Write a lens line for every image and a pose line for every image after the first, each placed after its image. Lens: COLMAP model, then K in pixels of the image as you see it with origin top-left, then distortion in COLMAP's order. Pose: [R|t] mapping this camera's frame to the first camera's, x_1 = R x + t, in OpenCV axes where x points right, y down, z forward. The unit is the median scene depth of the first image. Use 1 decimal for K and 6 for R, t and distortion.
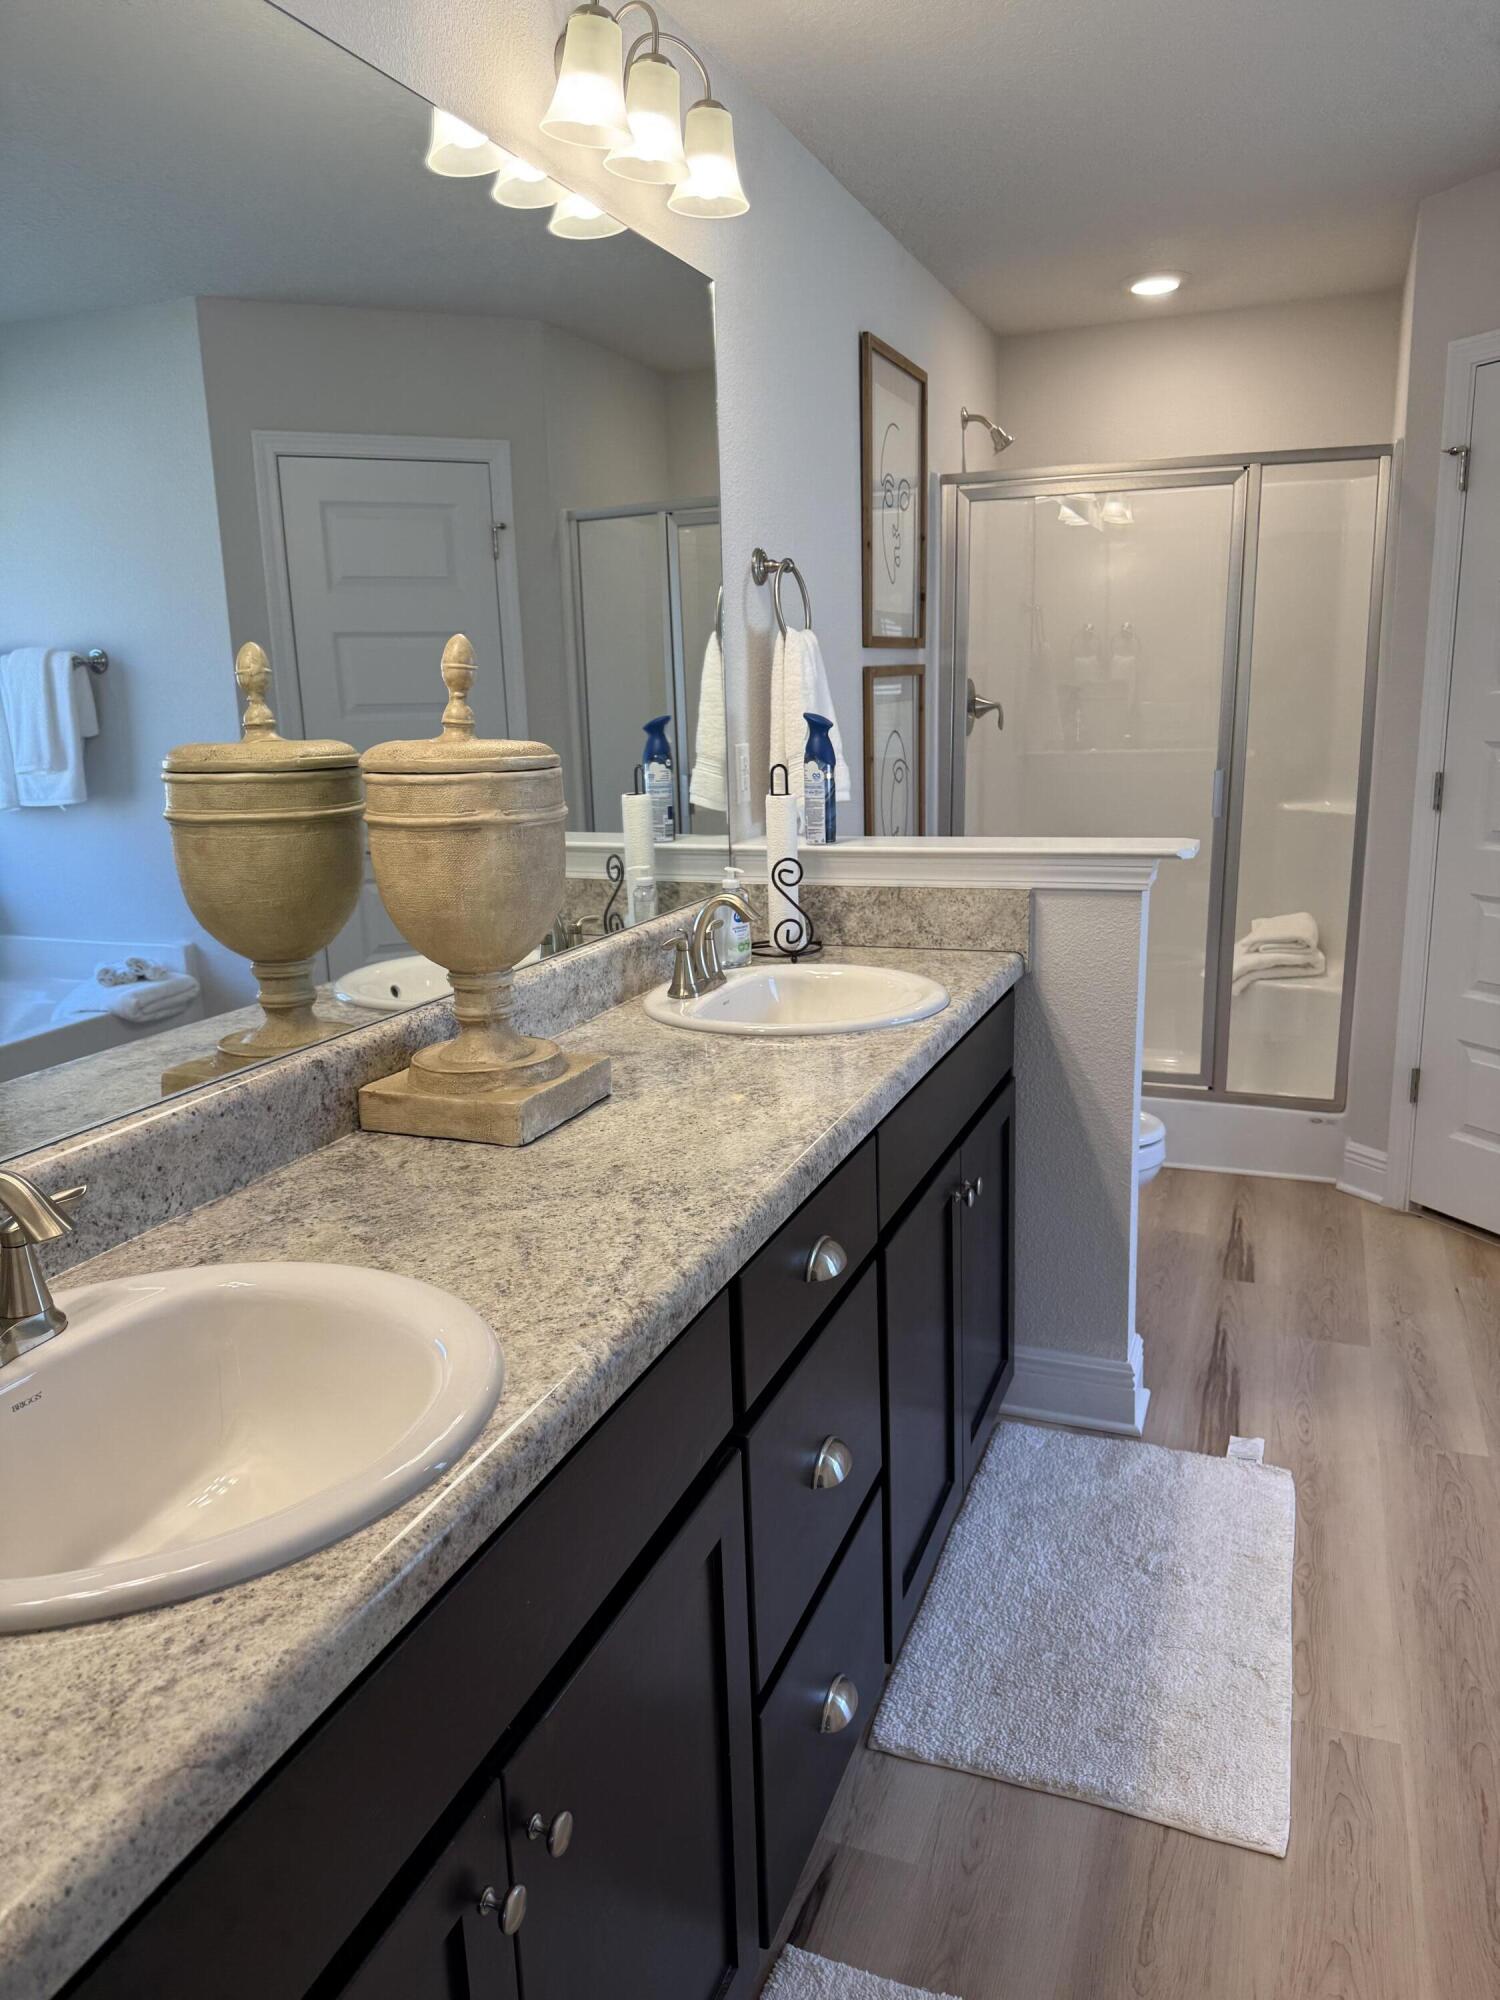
lens RADIAL K [[1404.7, 0, 751.3], [0, 1404.7, 1014.0], [0, 0, 1]] dist [0.156530, -0.311270]
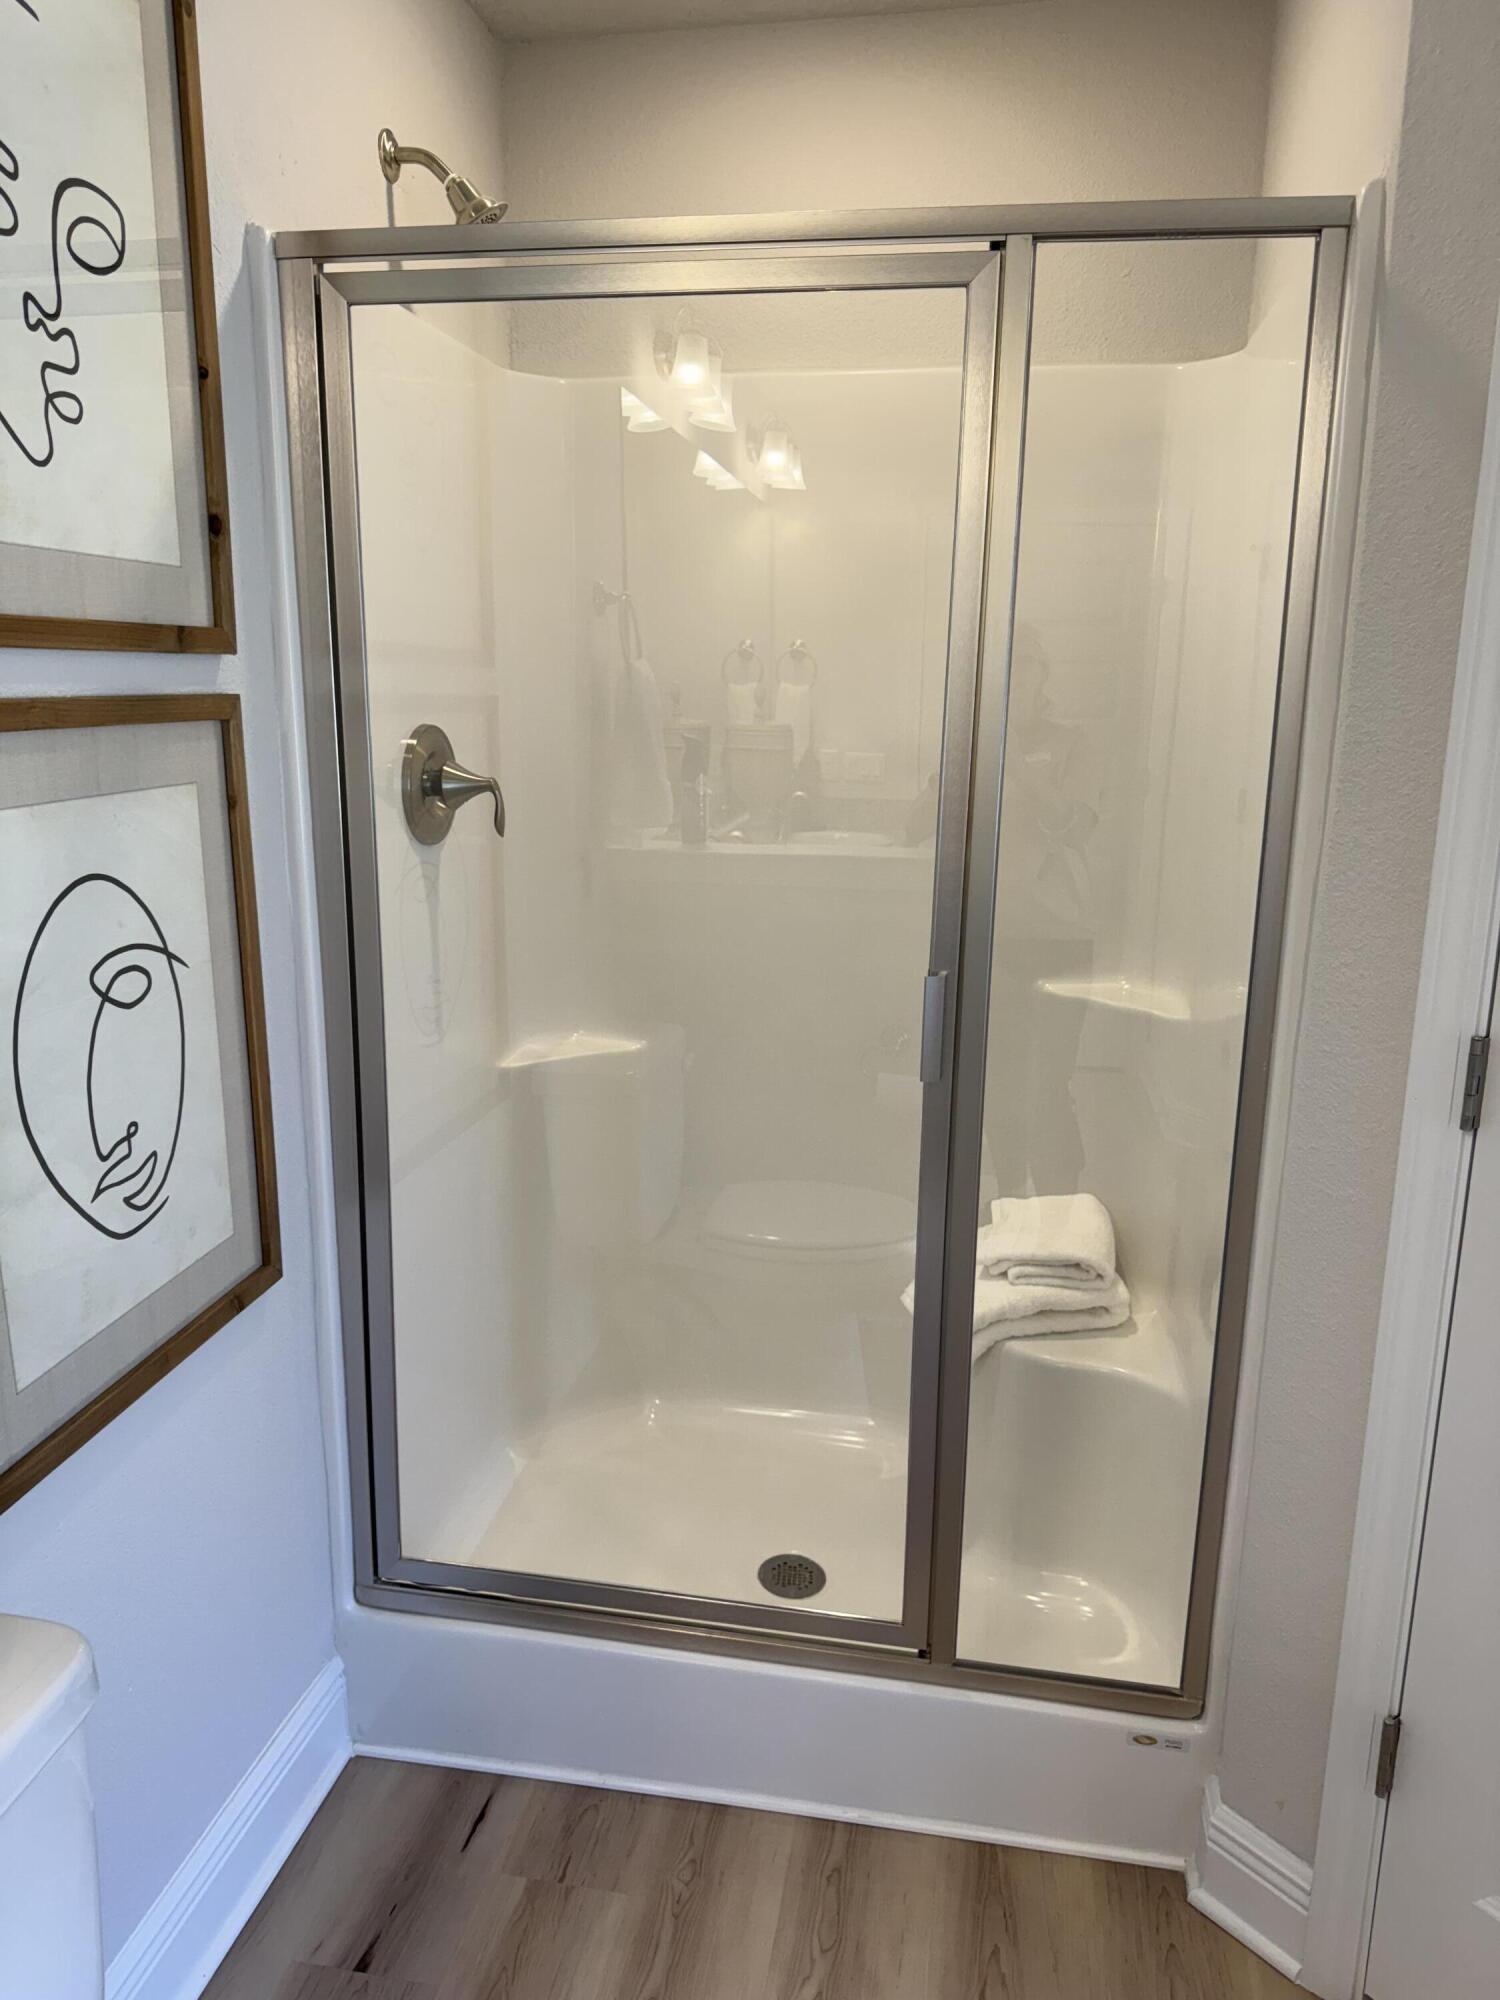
lens RADIAL K [[1389.7, 0, 776.7], [0, 1389.7, 995.3], [0, 0, 1]] dist [0.060637, 0.000039]
pose [[0.978576, -0.001049, 0.205882, 0.182102], [0.003800, 0.999909, -0.012966, -0.149885], [-0.205850, 0.013470, 0.978491, 0.559401]]
